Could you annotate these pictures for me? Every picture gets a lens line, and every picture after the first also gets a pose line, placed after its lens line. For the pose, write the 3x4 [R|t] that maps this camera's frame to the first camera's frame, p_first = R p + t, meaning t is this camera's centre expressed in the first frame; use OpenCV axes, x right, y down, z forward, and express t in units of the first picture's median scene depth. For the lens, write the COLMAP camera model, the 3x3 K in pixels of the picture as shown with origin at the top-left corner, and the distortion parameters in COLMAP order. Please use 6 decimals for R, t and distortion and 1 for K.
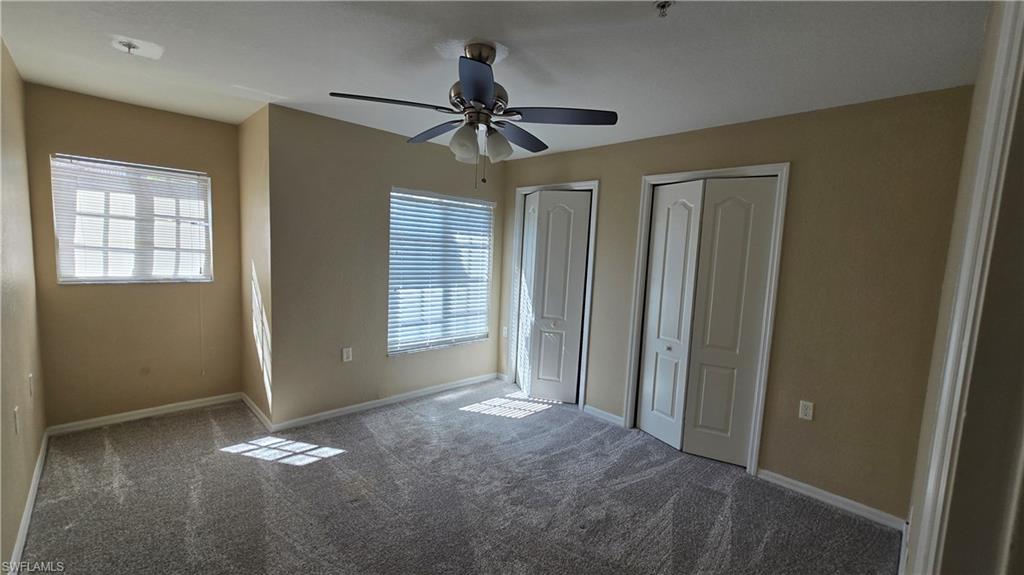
lens RADIAL K [[422.1, 0, 511.9], [0, 422.1, 290.6], [0, 0, 1]] dist [-0.004579, -0.001013]
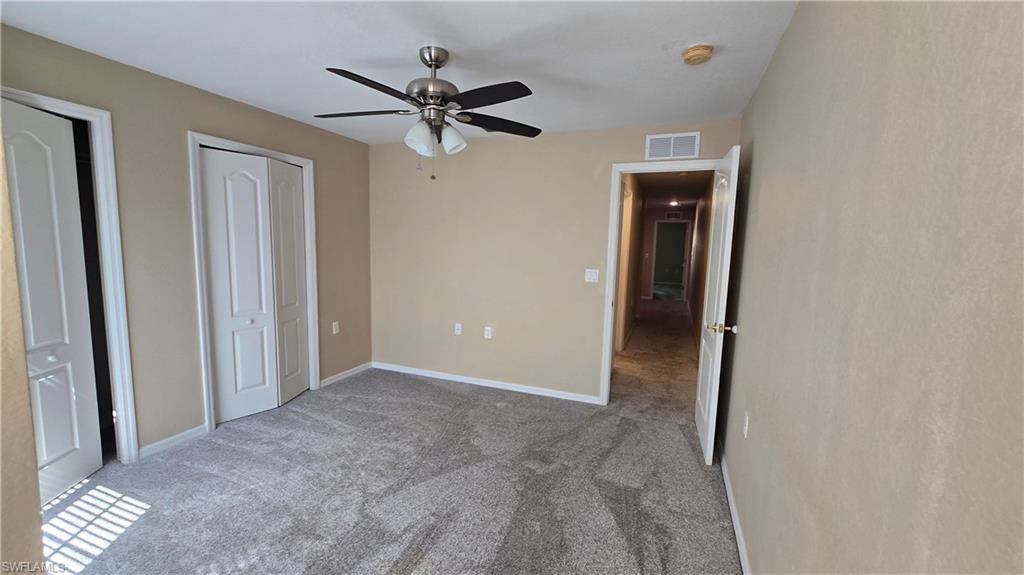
lens RADIAL K [[422.1, 0, 515.6], [0, 422.1, 289.1], [0, 0, 1]] dist [-0.004579, -0.001013]
pose [[-0.413114, -0.164341, 0.895728, -0.777130], [0.039958, 0.979364, 0.198115, -0.111797], [-0.909802, 0.117635, -0.398023, 0.823379]]
